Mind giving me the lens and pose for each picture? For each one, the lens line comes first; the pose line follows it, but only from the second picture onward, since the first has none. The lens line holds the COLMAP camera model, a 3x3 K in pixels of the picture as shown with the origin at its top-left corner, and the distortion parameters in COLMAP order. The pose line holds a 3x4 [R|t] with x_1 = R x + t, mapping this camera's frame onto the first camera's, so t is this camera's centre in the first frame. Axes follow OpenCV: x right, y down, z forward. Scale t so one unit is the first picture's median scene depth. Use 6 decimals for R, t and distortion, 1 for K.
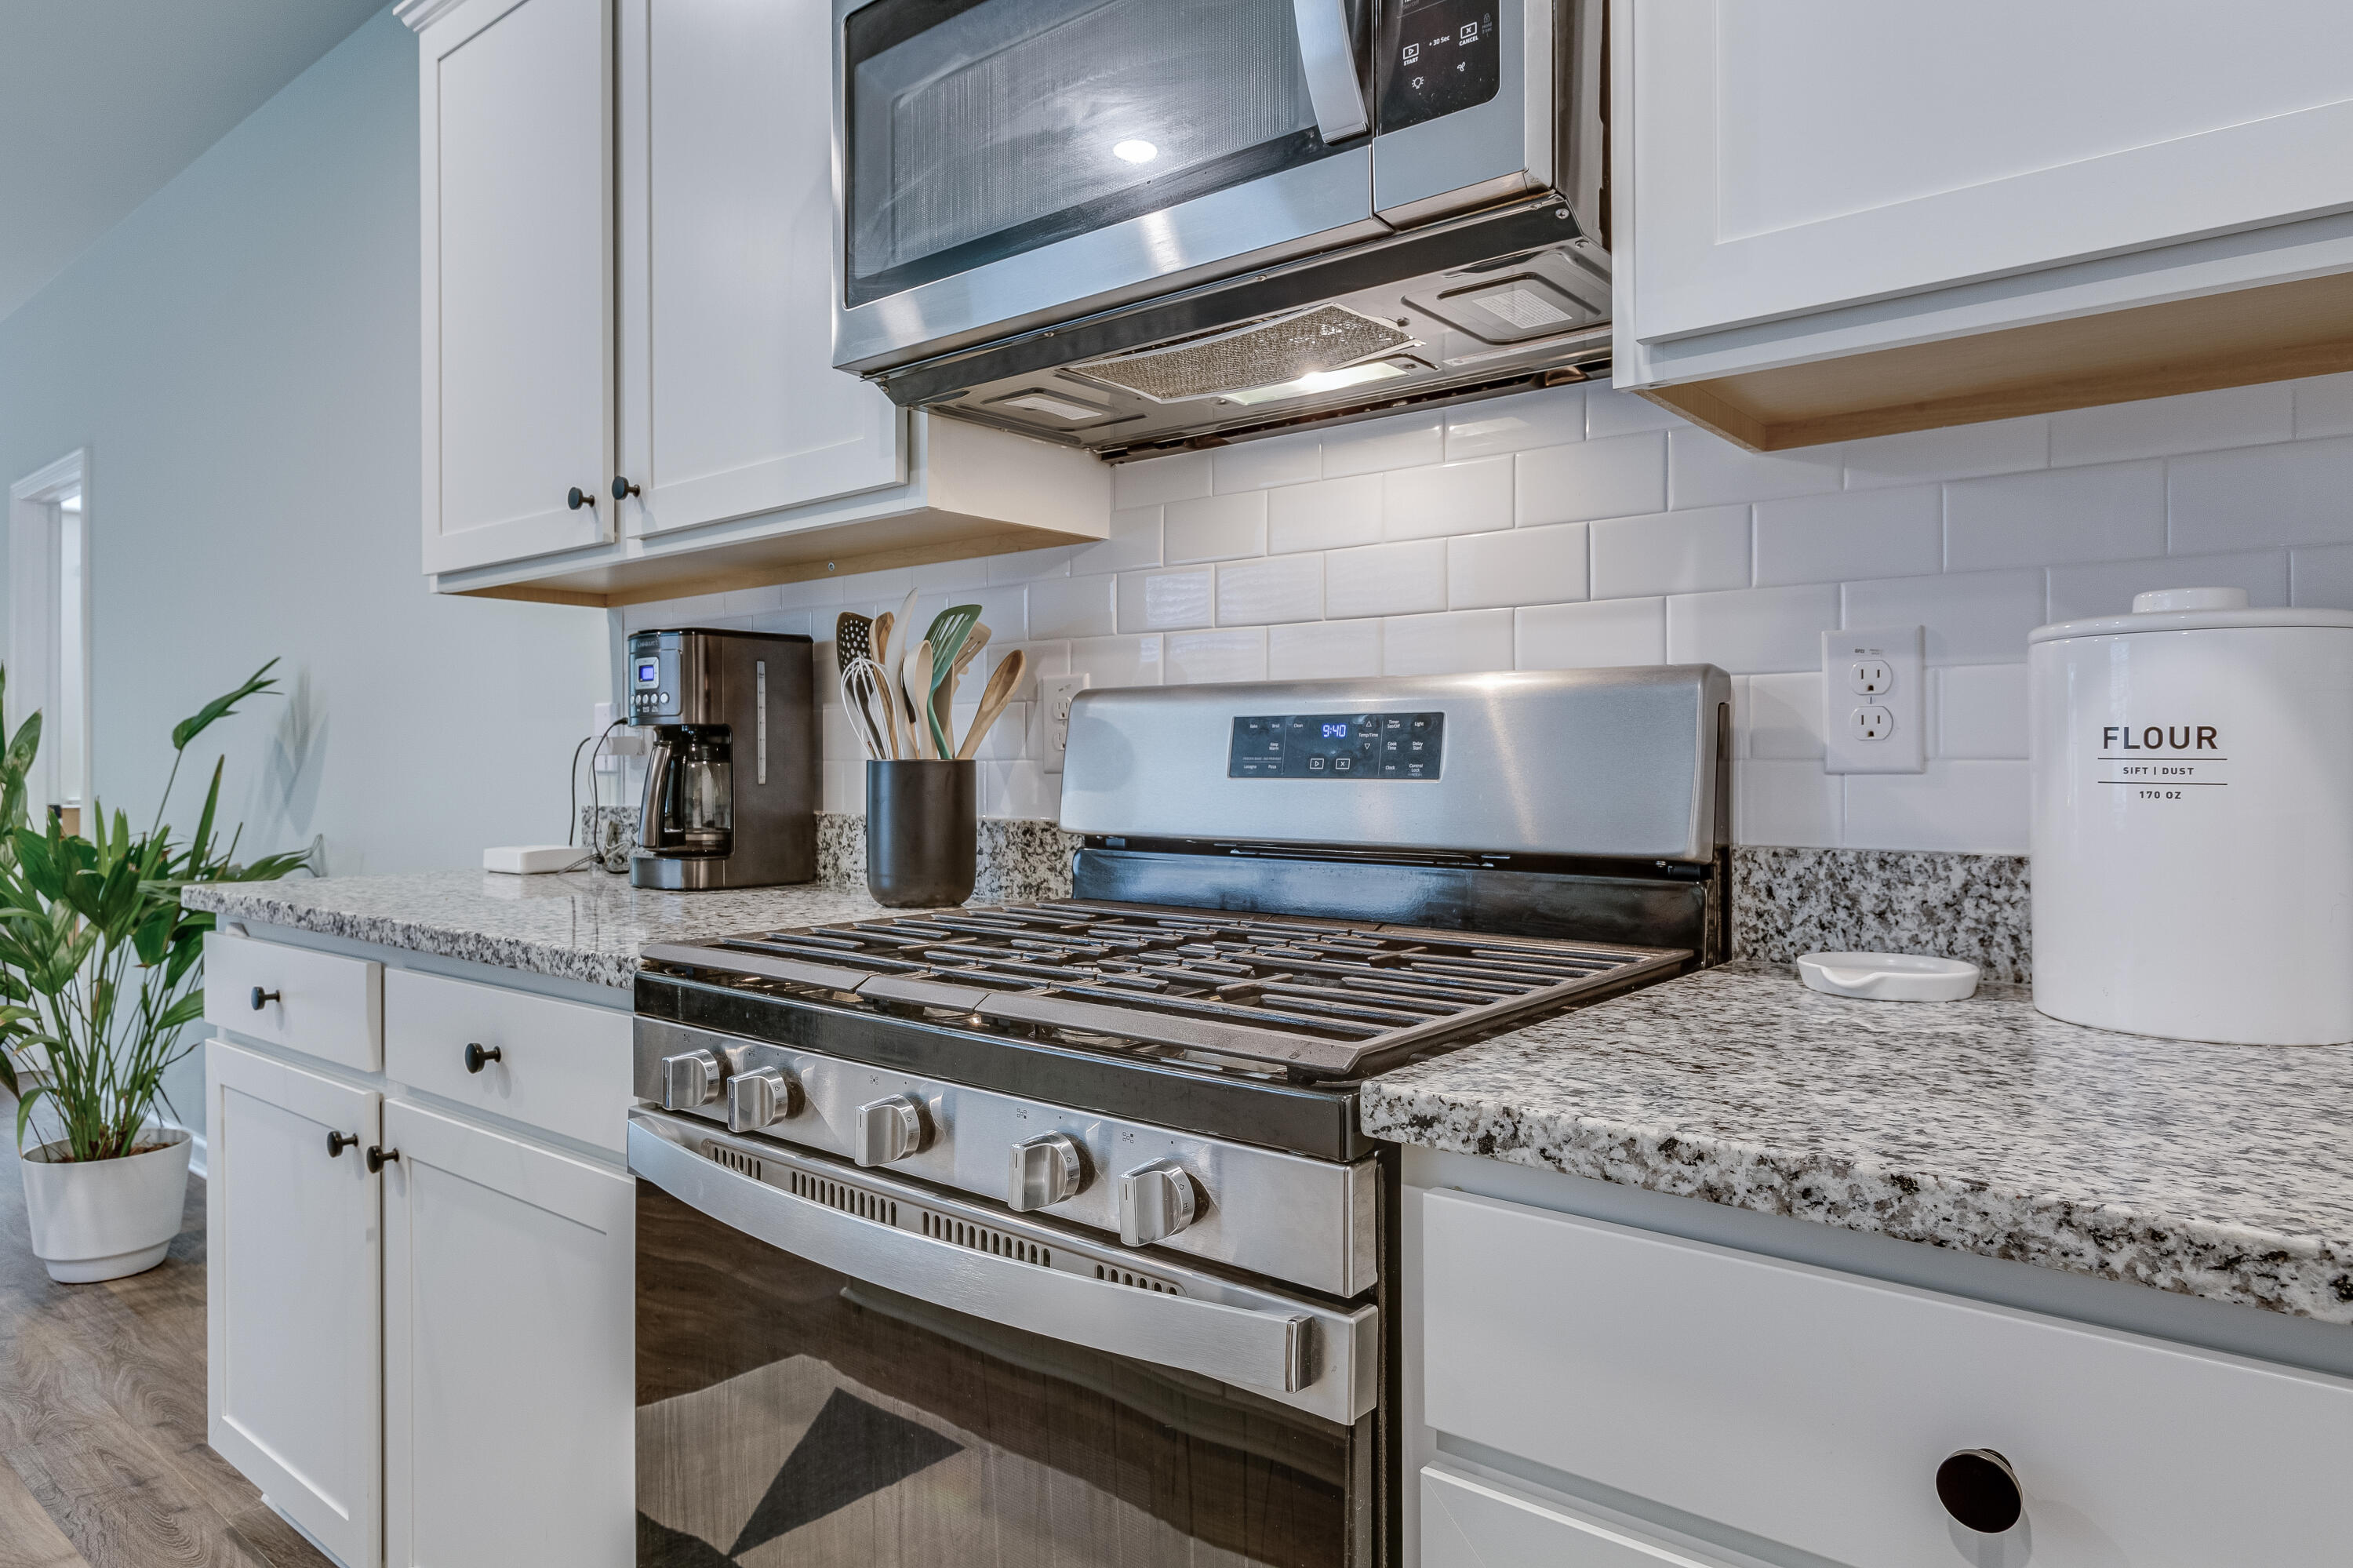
lens RADIAL K [[1450.1, 0, 1175.7], [0, 1450.1, 770.4], [0, 0, 1]] dist [-0.001447, -0.000959]
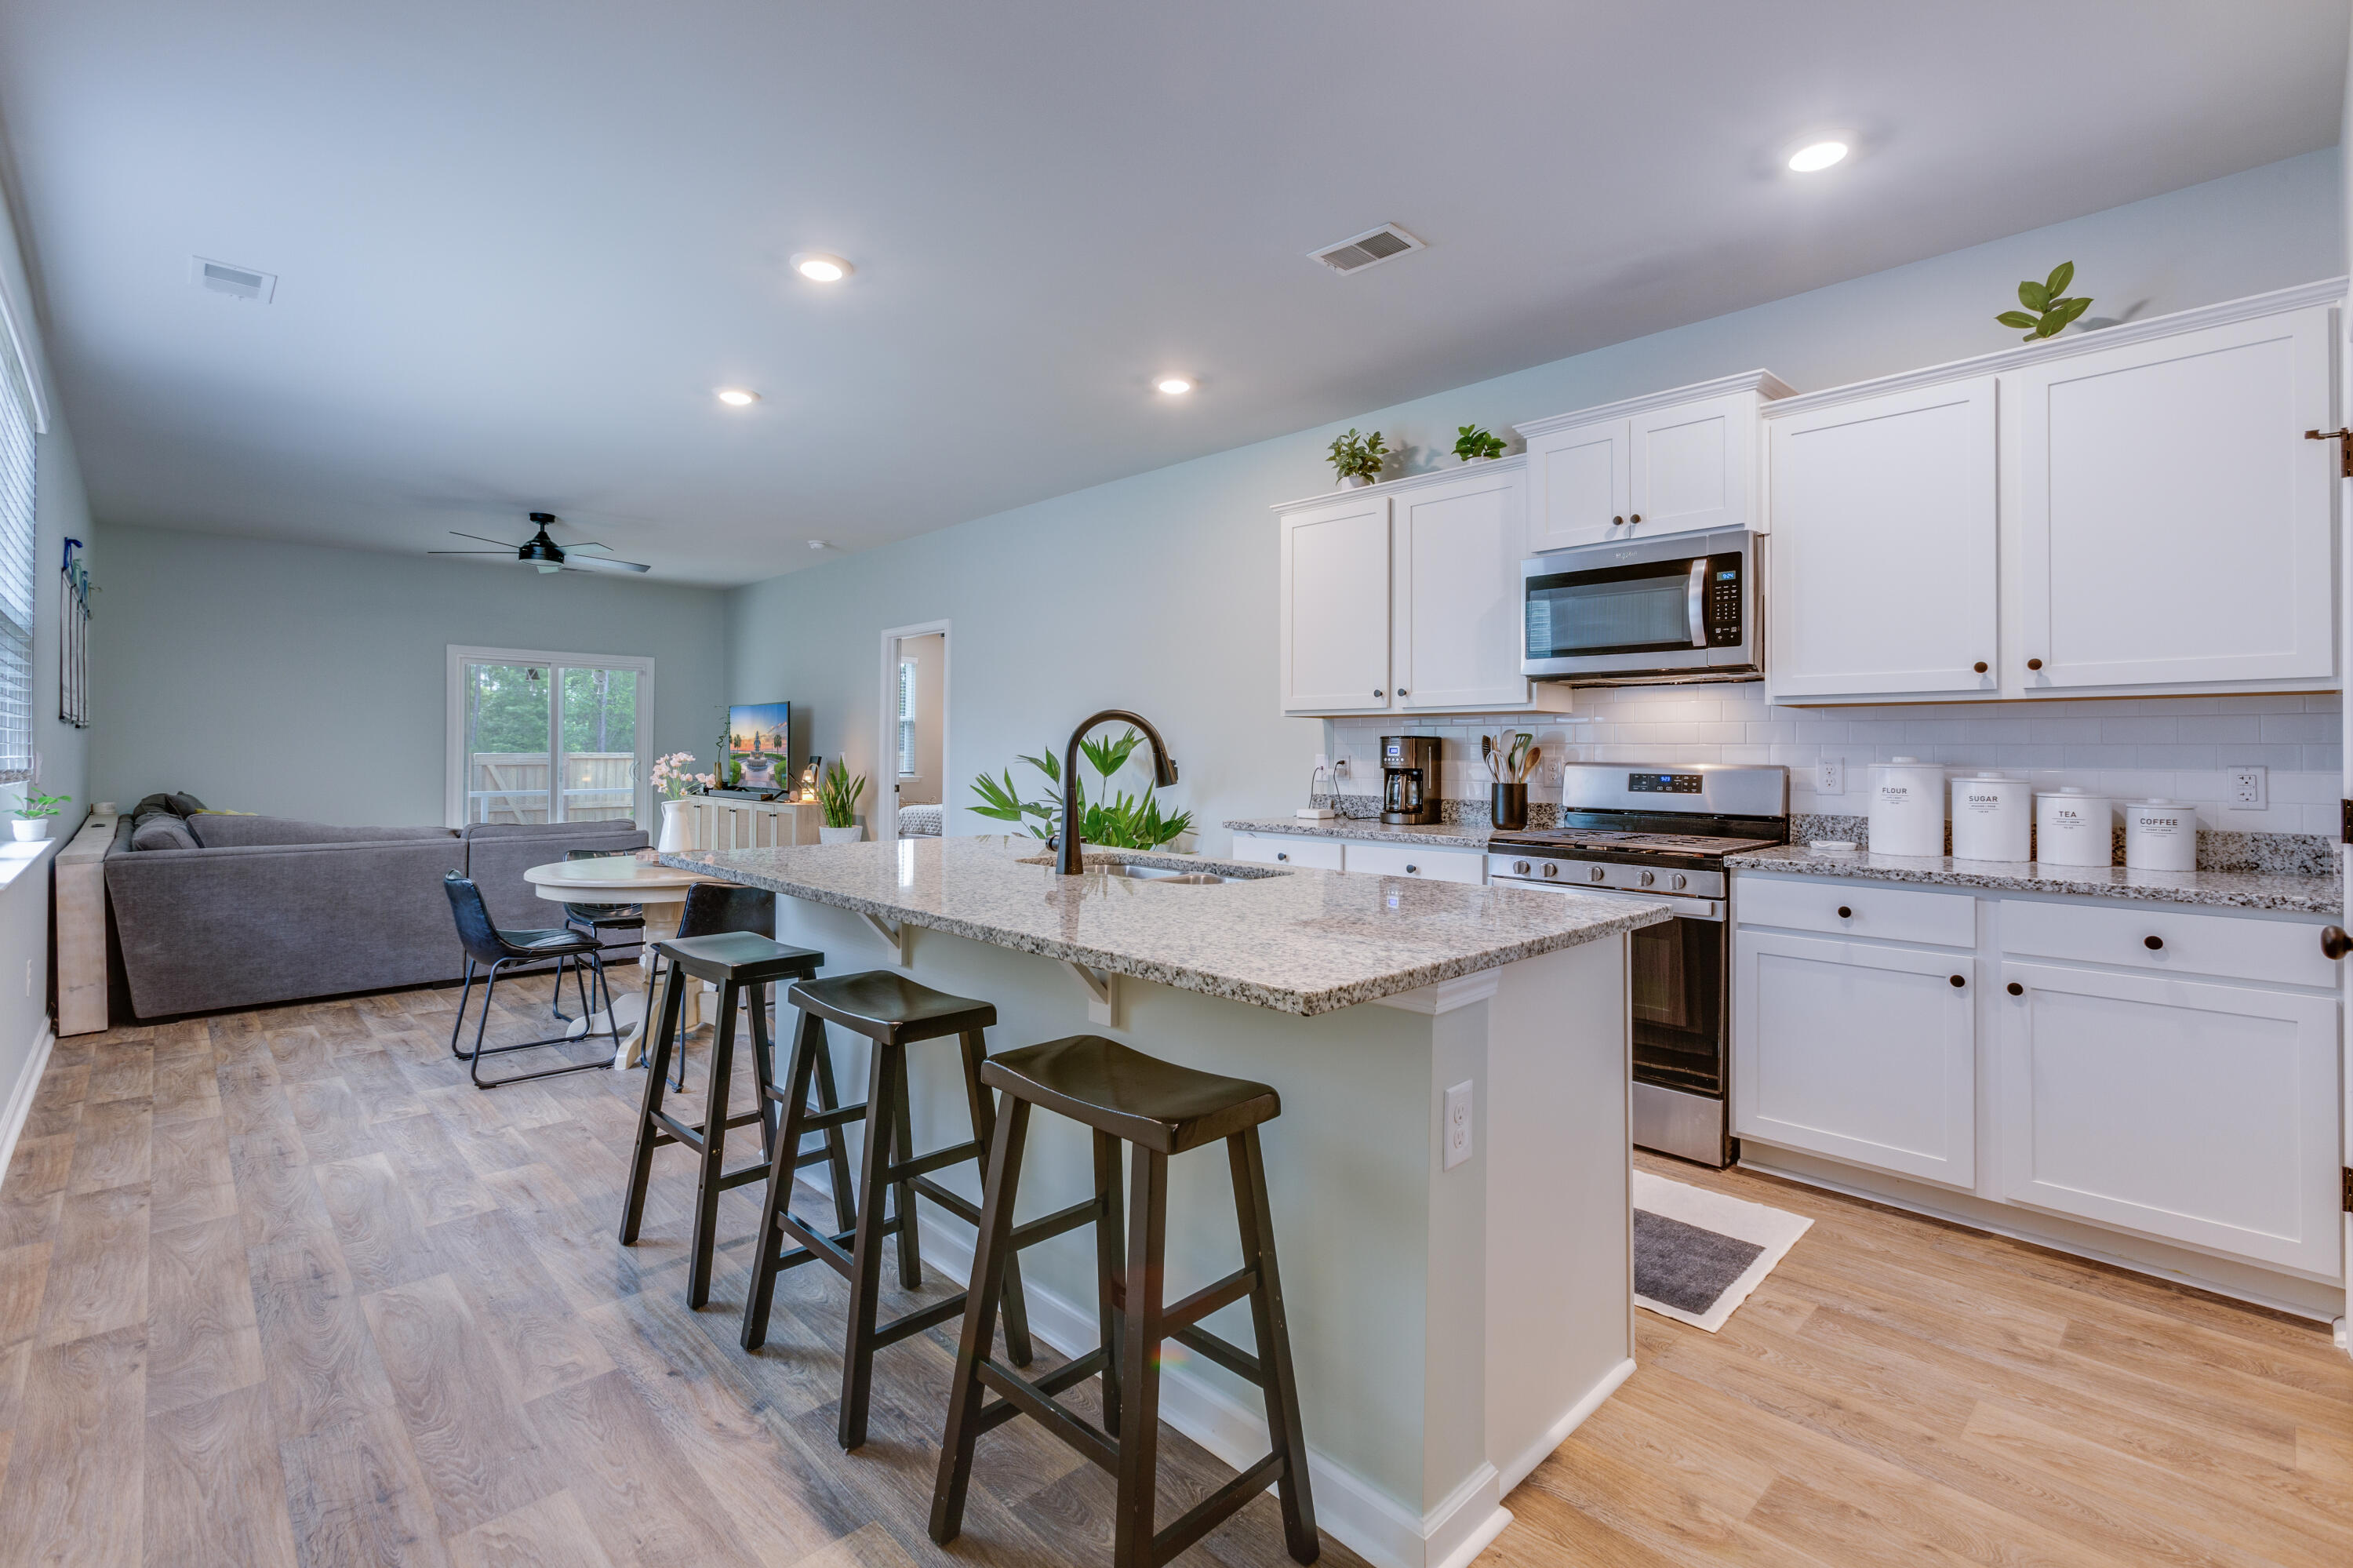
lens RADIAL K [[1049.3, 0, 1191.0], [0, 1049.3, 753.0], [0, 0, 1]] dist [0.000404, 0.002253]
pose [[0.994387, 0.009030, -0.105420, -0.891047], [-0.009747, 0.999933, -0.006292, -0.074032], [0.105357, 0.007284, 0.994408, -1.905332]]
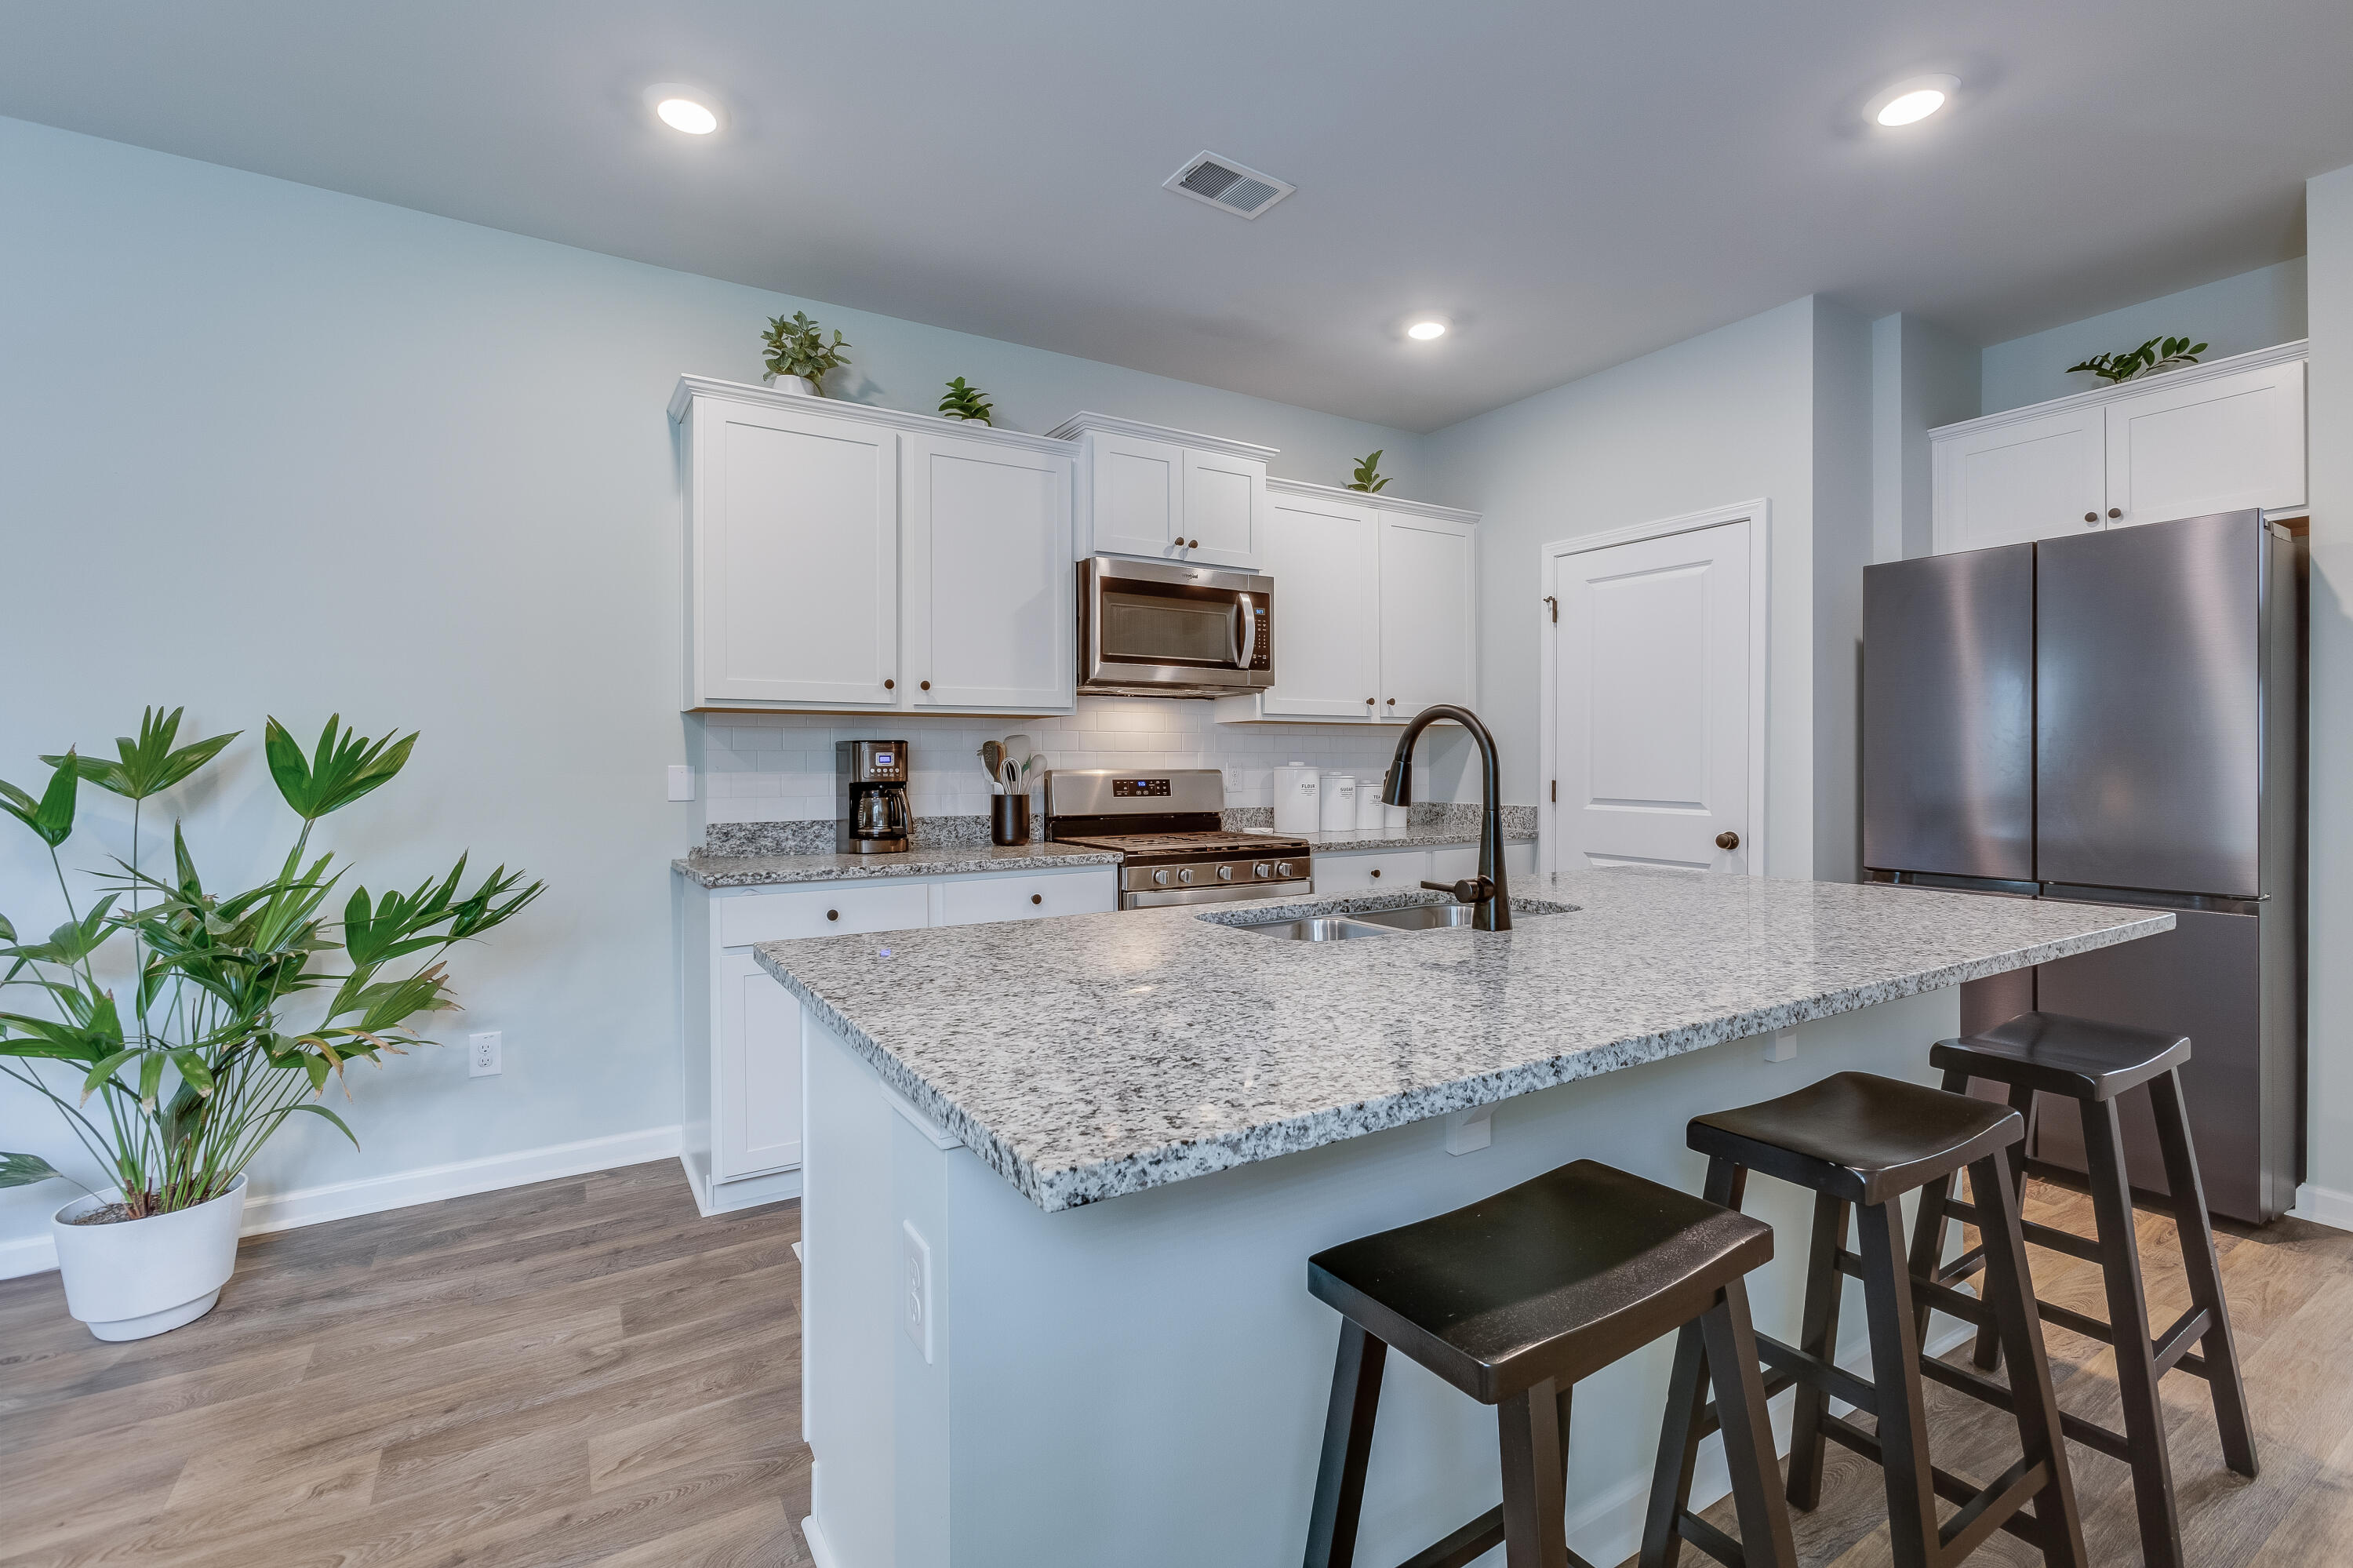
lens RADIAL K [[1036.8, 0, 1182.3], [0, 1036.8, 759.7], [0, 0, 1]] dist [-0.004144, 0.002907]
pose [[0.325648, 0.006794, 0.945467, -2.837123], [0.009438, 0.999901, -0.010436, -0.072327], [-0.945444, 0.012322, 0.325552, 0.034194]]
